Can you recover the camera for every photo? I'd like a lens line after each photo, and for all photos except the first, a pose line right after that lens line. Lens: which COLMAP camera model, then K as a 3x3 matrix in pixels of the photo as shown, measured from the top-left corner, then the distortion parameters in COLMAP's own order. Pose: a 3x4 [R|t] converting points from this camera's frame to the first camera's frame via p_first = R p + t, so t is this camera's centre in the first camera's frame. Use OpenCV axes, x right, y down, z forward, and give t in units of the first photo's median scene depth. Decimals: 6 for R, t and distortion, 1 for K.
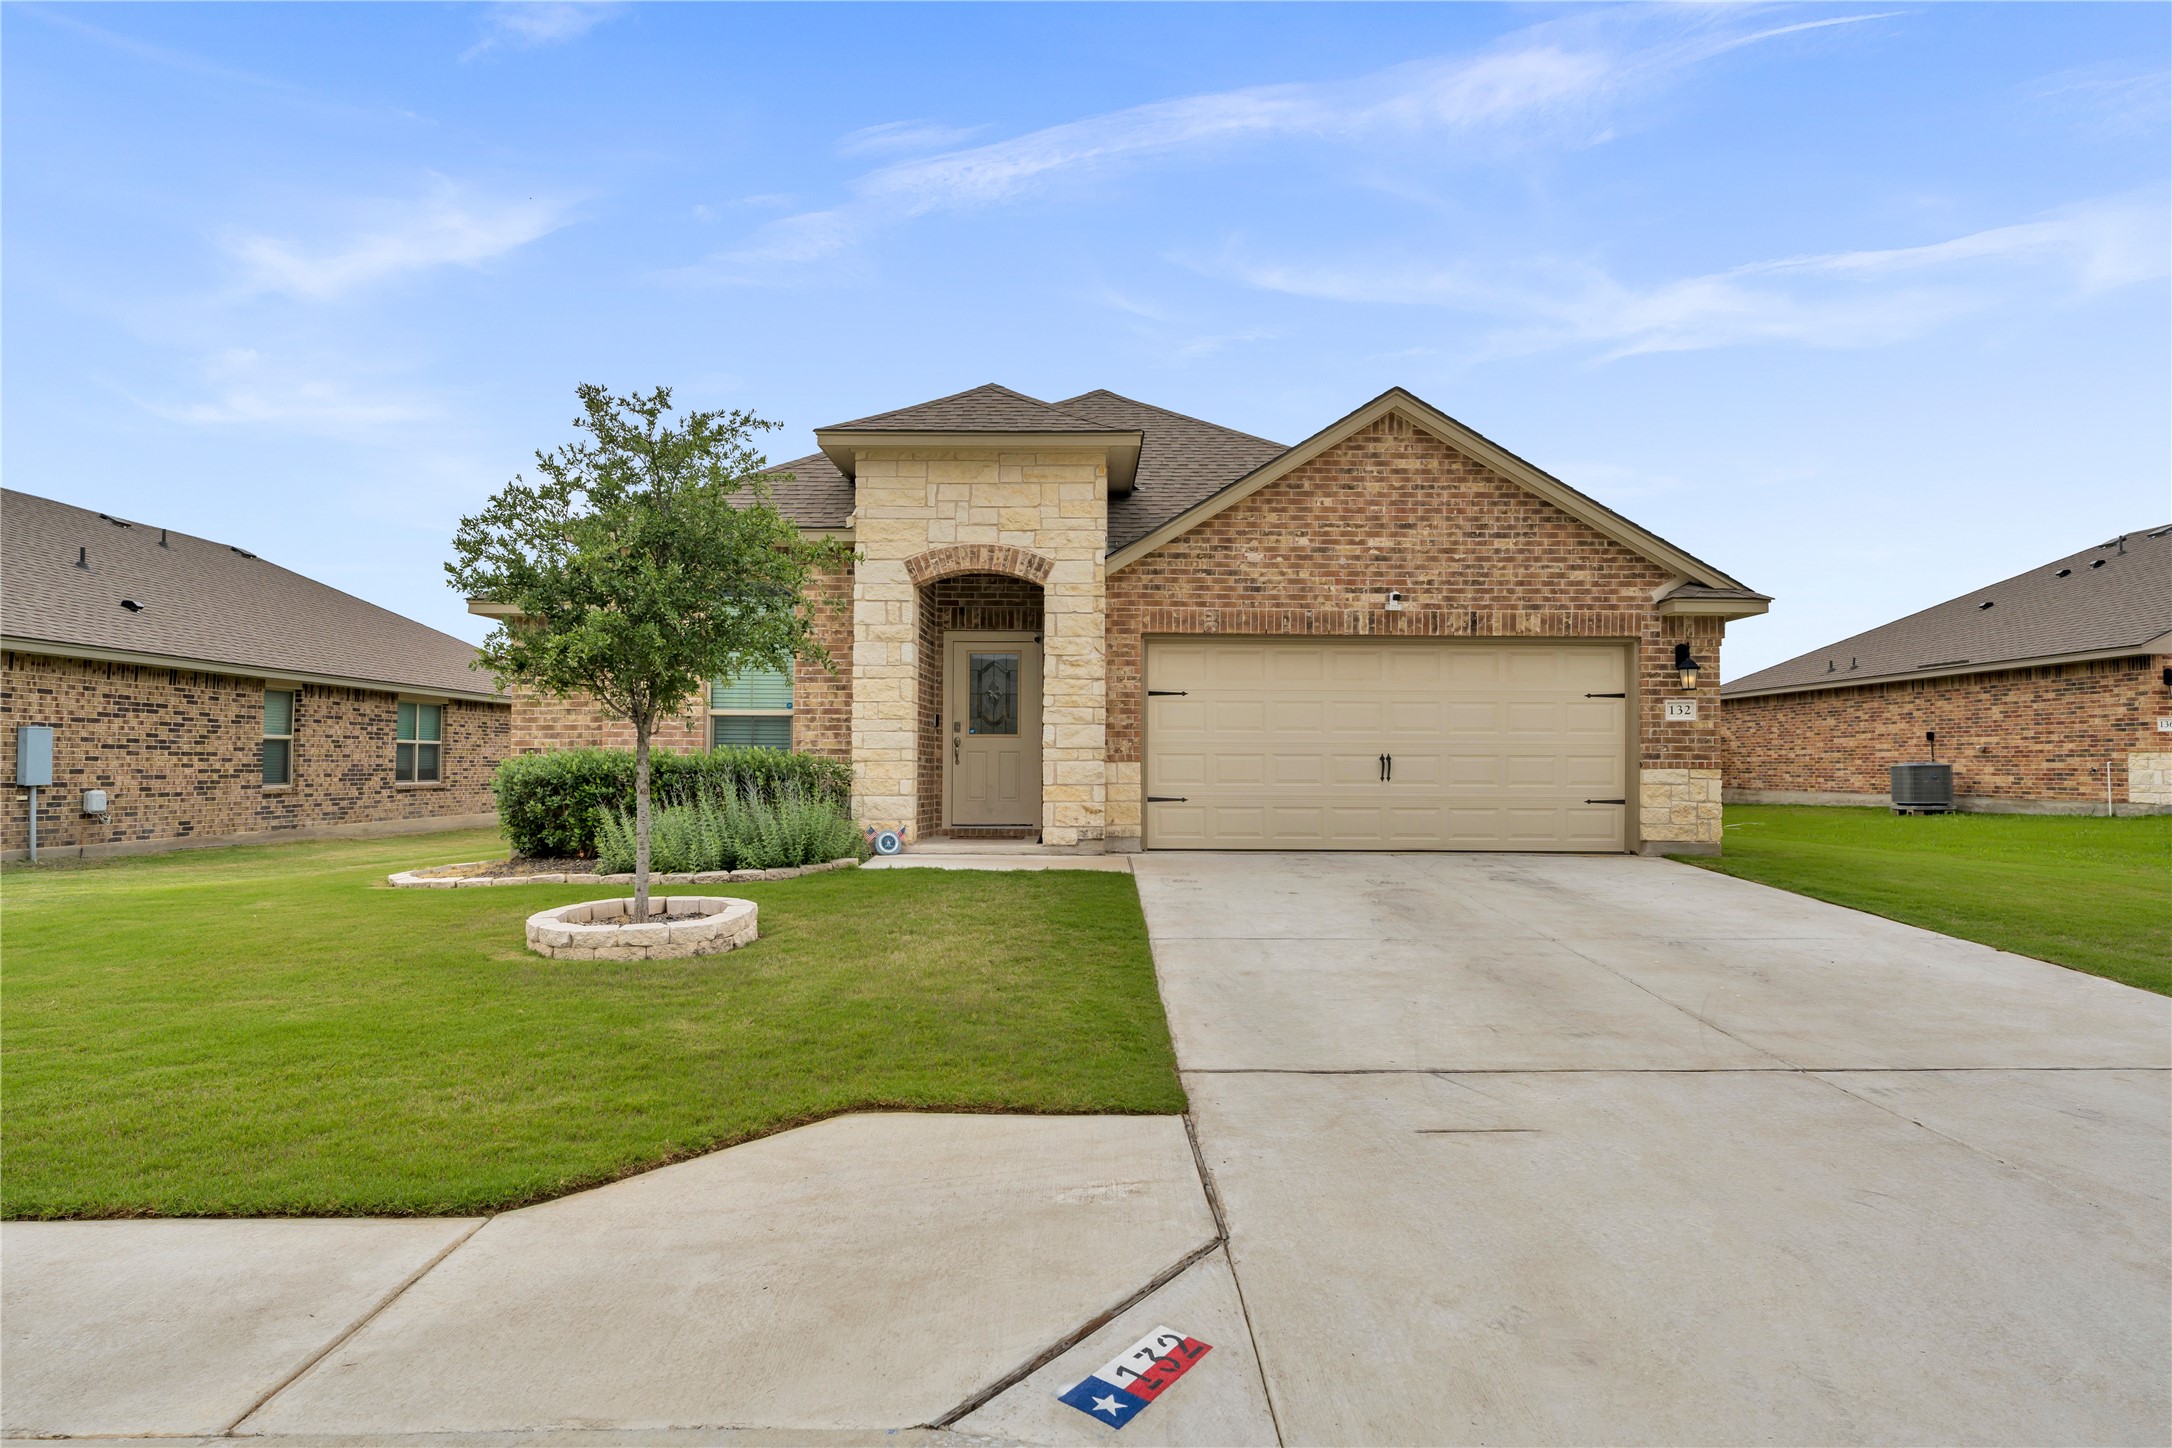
lens RADIAL K [[1313.8, 0, 1085.9], [0, 1313.8, 727.2], [0, 0, 1]] dist [-0.001345, -0.000602]
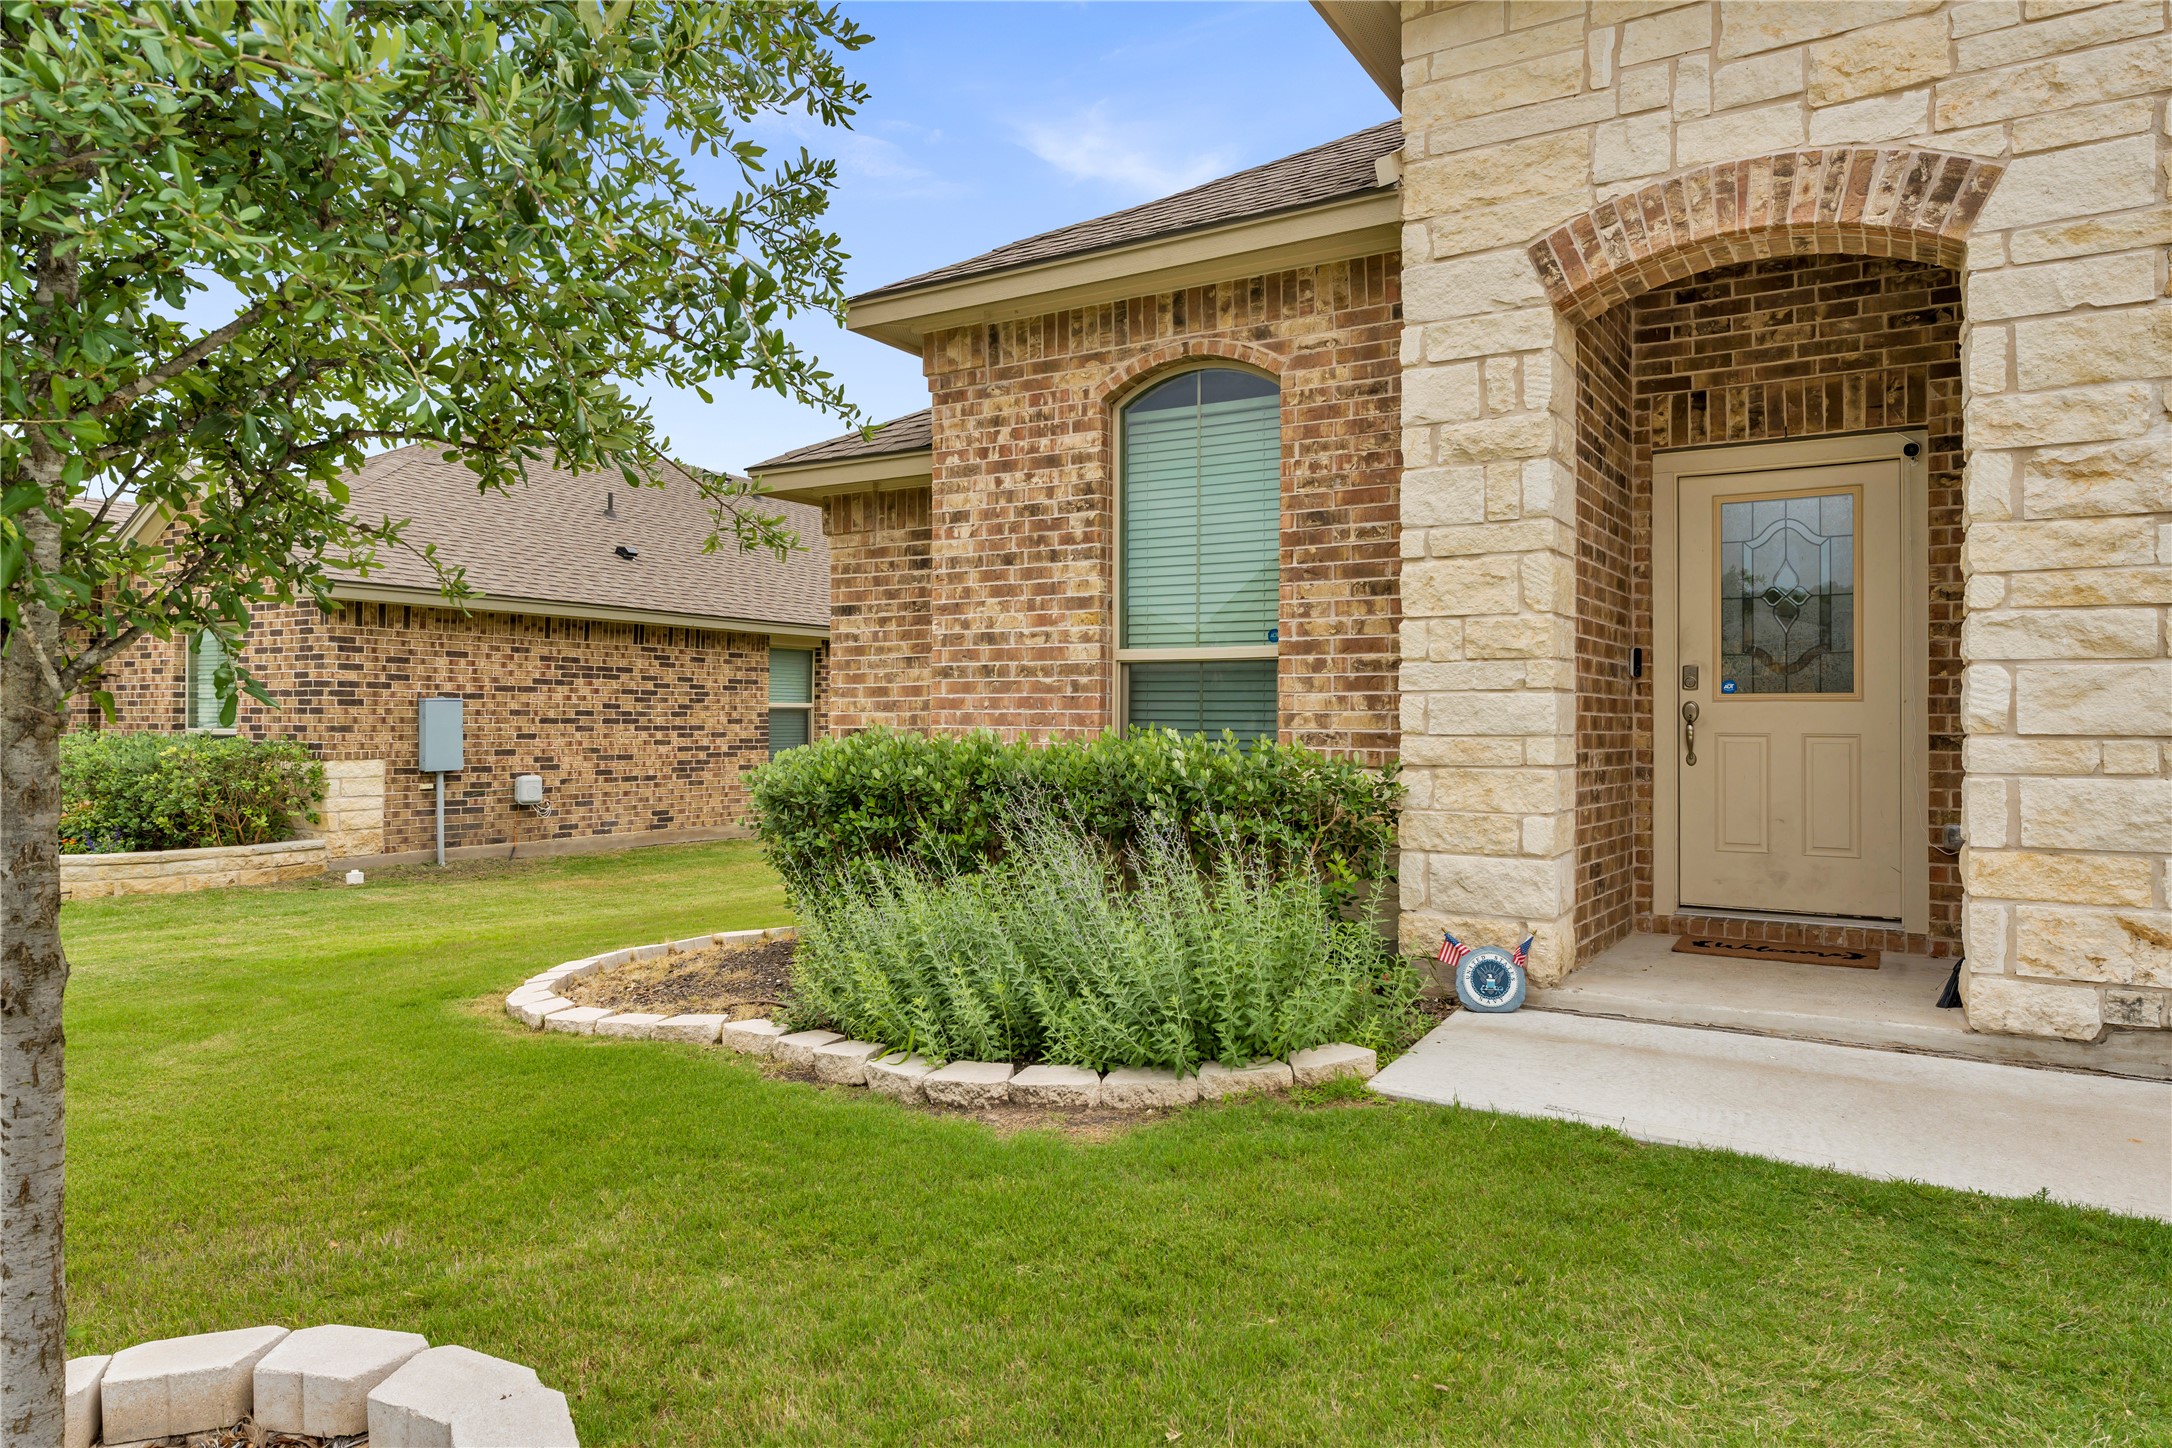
lens RADIAL K [[1313.8, 0, 1078.8], [0, 1313.8, 708.9], [0, 0, 1]] dist [-0.001345, -0.000602]
pose [[0.853652, -0.006075, -0.520809, -0.044593], [0.015638, 0.999780, 0.013970, 0.001063], [0.520609, -0.020070, 0.853559, 0.524491]]
